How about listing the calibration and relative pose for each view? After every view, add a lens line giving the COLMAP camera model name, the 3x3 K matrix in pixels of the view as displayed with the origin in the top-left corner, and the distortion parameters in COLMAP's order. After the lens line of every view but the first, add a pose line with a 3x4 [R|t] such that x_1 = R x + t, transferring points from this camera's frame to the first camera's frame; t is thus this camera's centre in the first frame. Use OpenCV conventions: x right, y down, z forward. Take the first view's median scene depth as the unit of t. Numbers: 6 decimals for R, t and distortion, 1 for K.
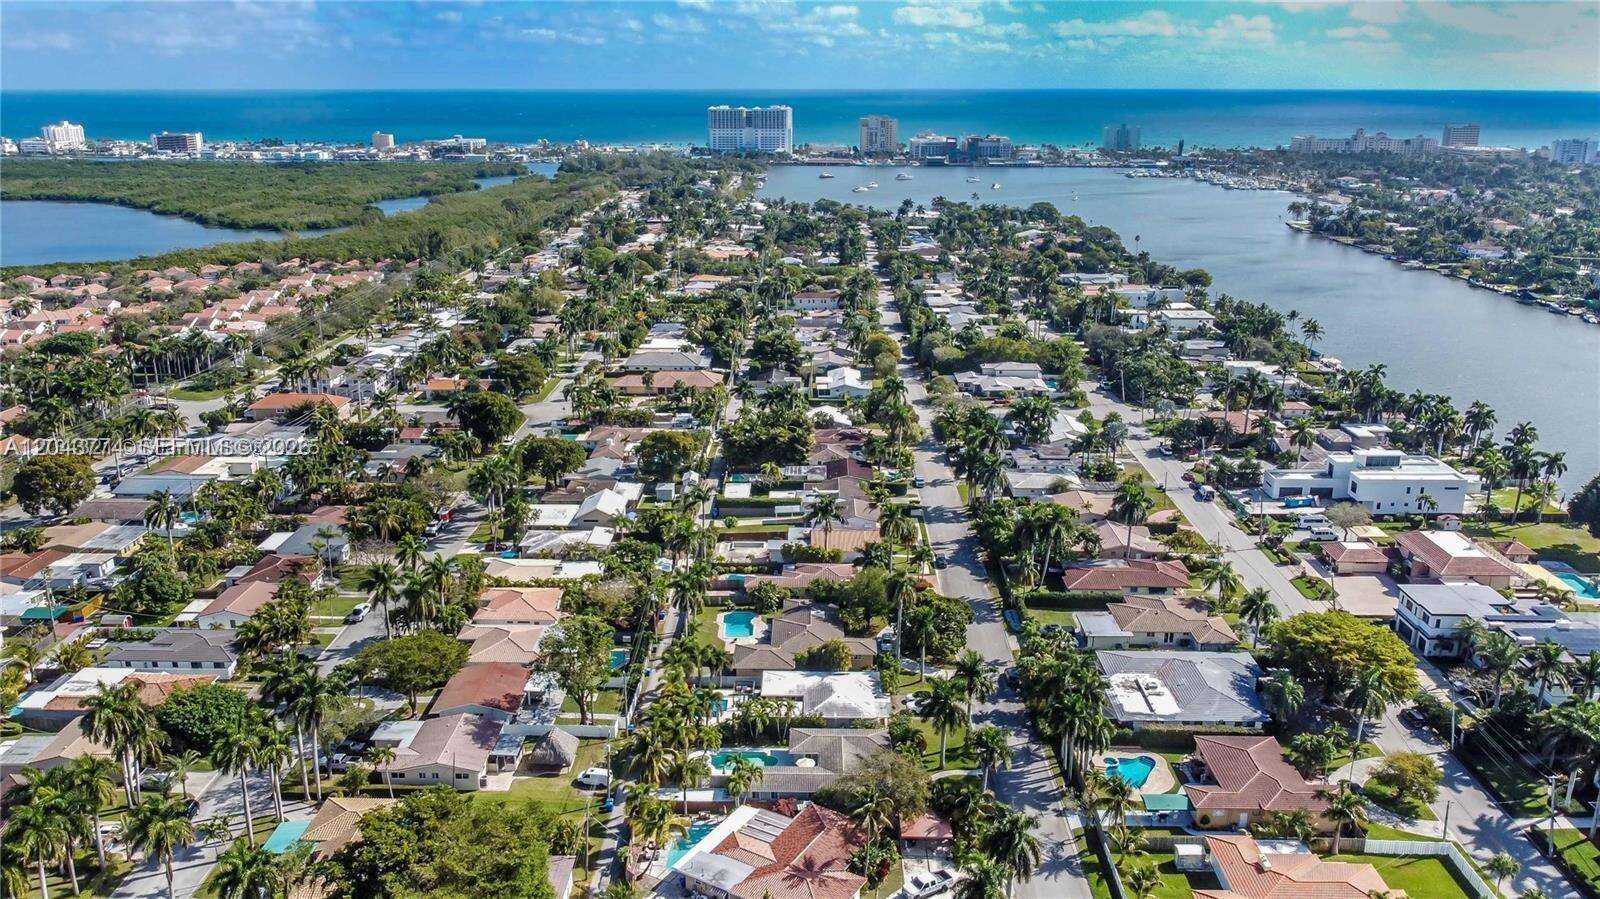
lens RADIAL K [[1223.5, 0, 800.0], [0, 1223.5, 449.5], [0, 0, 1]] dist [-0.000136, -0.004657]
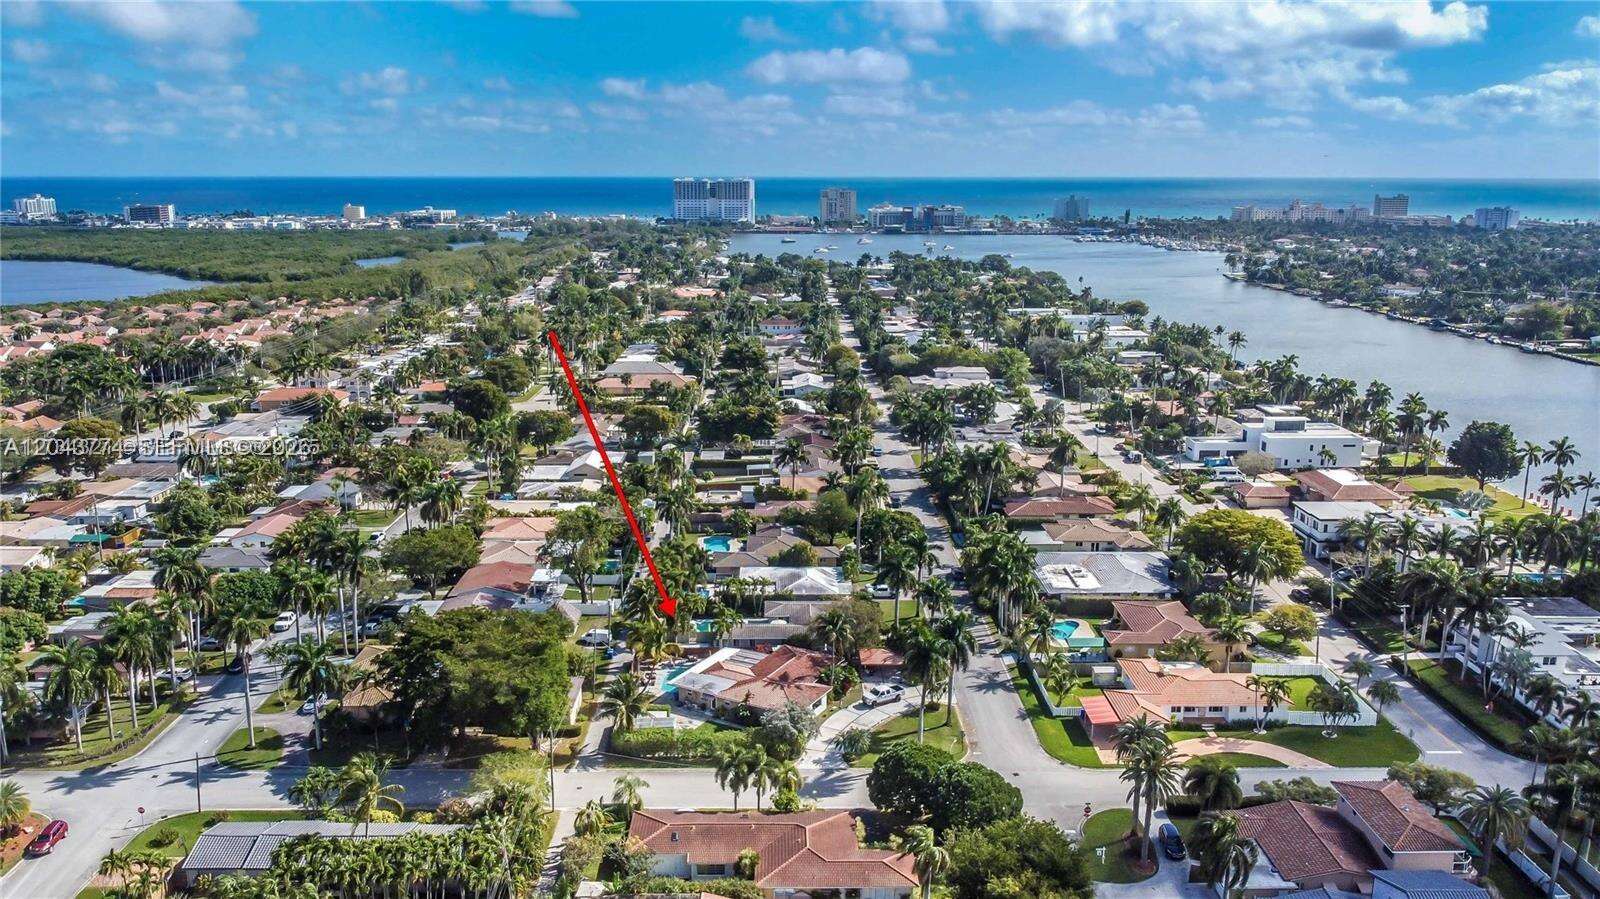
lens RADIAL K [[1223.5, 0, 800.0], [0, 1223.5, 449.5], [0, 0, 1]] dist [-0.000136, -0.004657]
pose [[0.999506, -0.005942, 0.030848, -0.005418], [0.008024, 0.997665, -0.067821, 0.090664], [-0.030373, 0.068035, 0.997220, -0.089071]]
